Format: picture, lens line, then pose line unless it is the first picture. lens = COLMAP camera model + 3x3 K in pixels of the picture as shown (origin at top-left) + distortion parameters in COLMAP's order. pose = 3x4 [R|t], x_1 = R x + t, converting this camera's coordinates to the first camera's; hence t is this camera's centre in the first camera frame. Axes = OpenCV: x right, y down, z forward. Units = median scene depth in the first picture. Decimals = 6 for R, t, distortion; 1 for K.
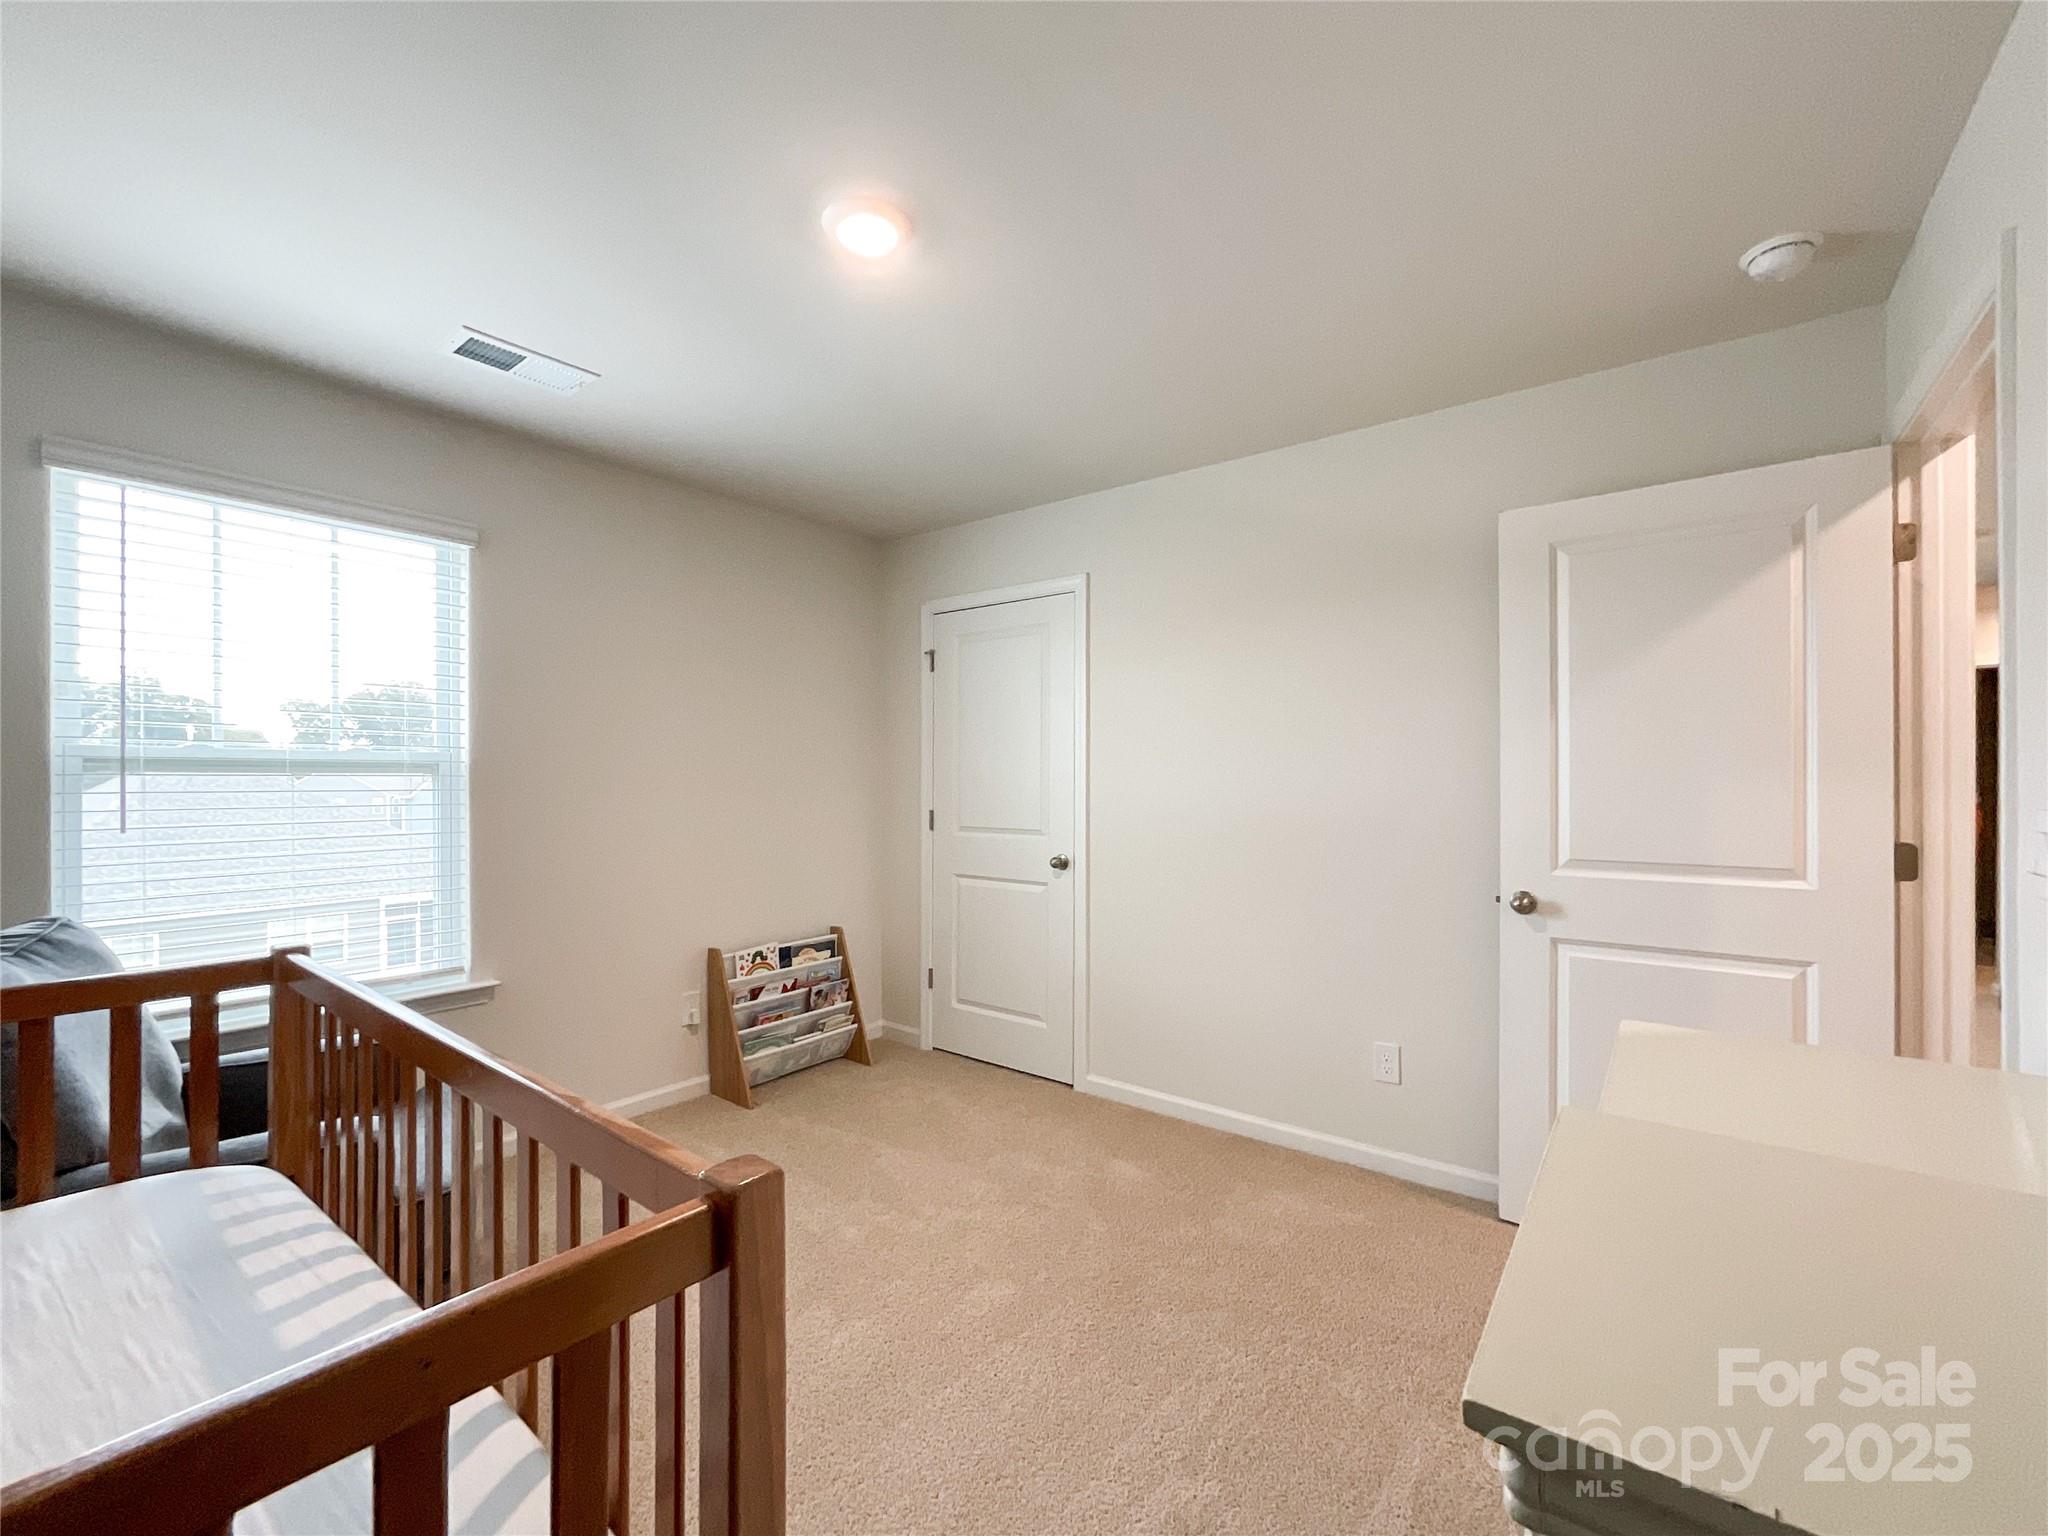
lens RADIAL K [[849.9, 0, 1022.6], [0, 849.9, 786.4], [0, 0, 1]] dist [0.000165, 0.000182]
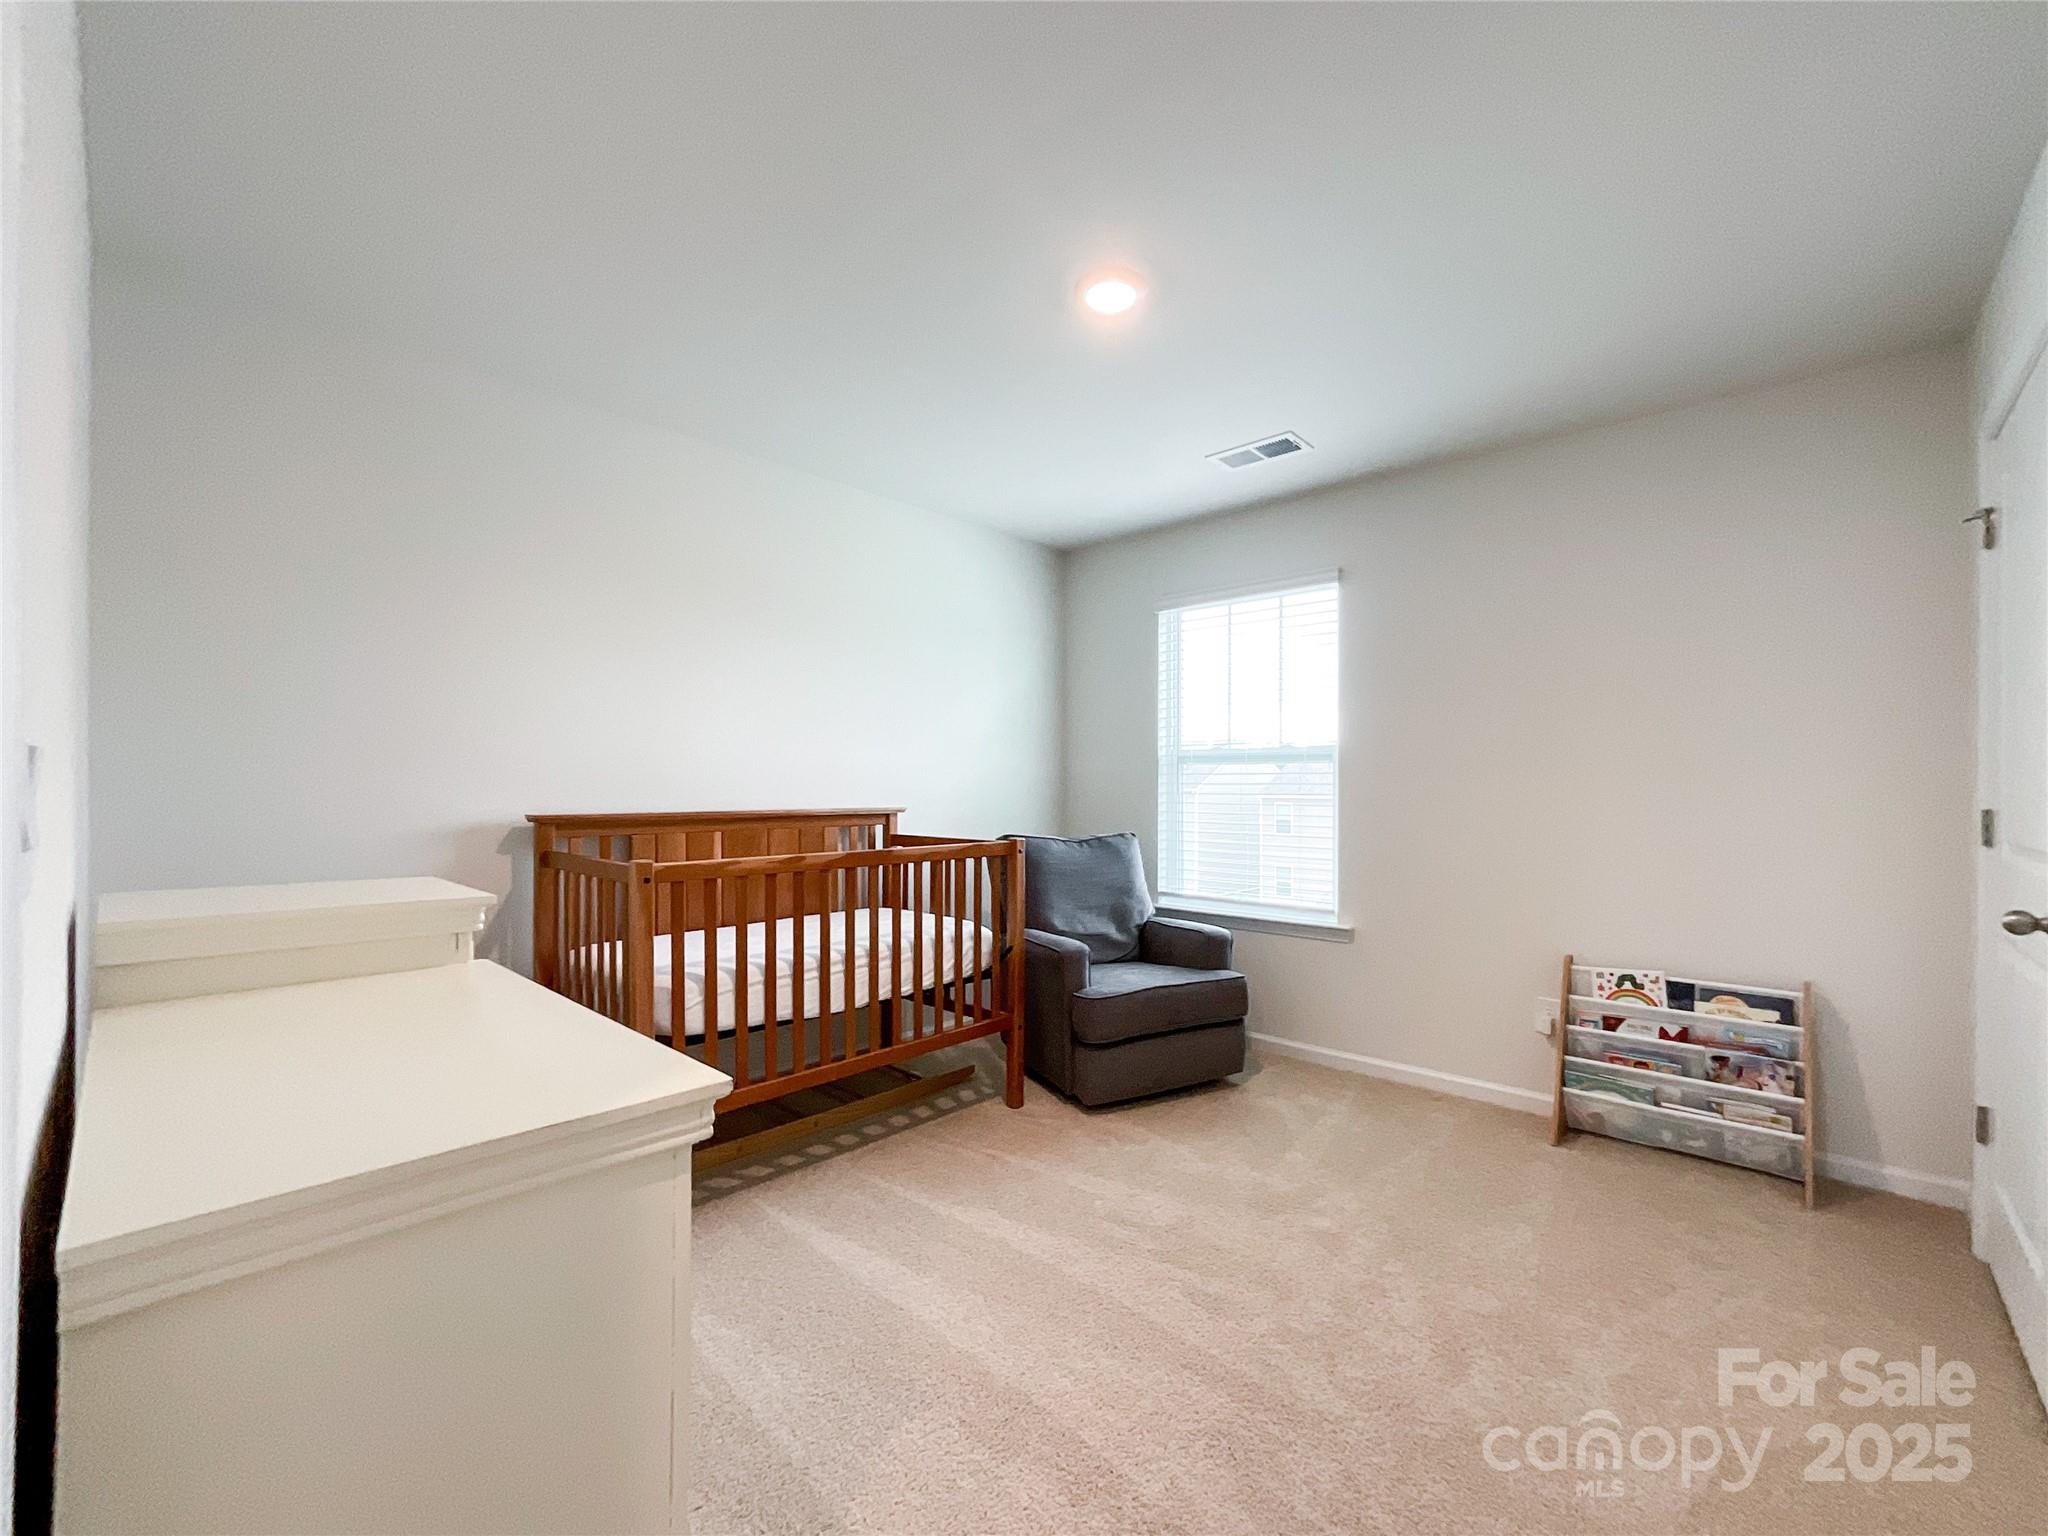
lens RADIAL K [[849.9, 0, 1022.6], [0, 849.9, 786.4], [0, 0, 1]] dist [0.000165, 0.000182]
pose [[-0.073411, -0.003027, -0.997297, 0.525293], [-0.015287, 0.999881, -0.001910, 0.027849], [0.997185, 0.015106, -0.073449, 0.489241]]
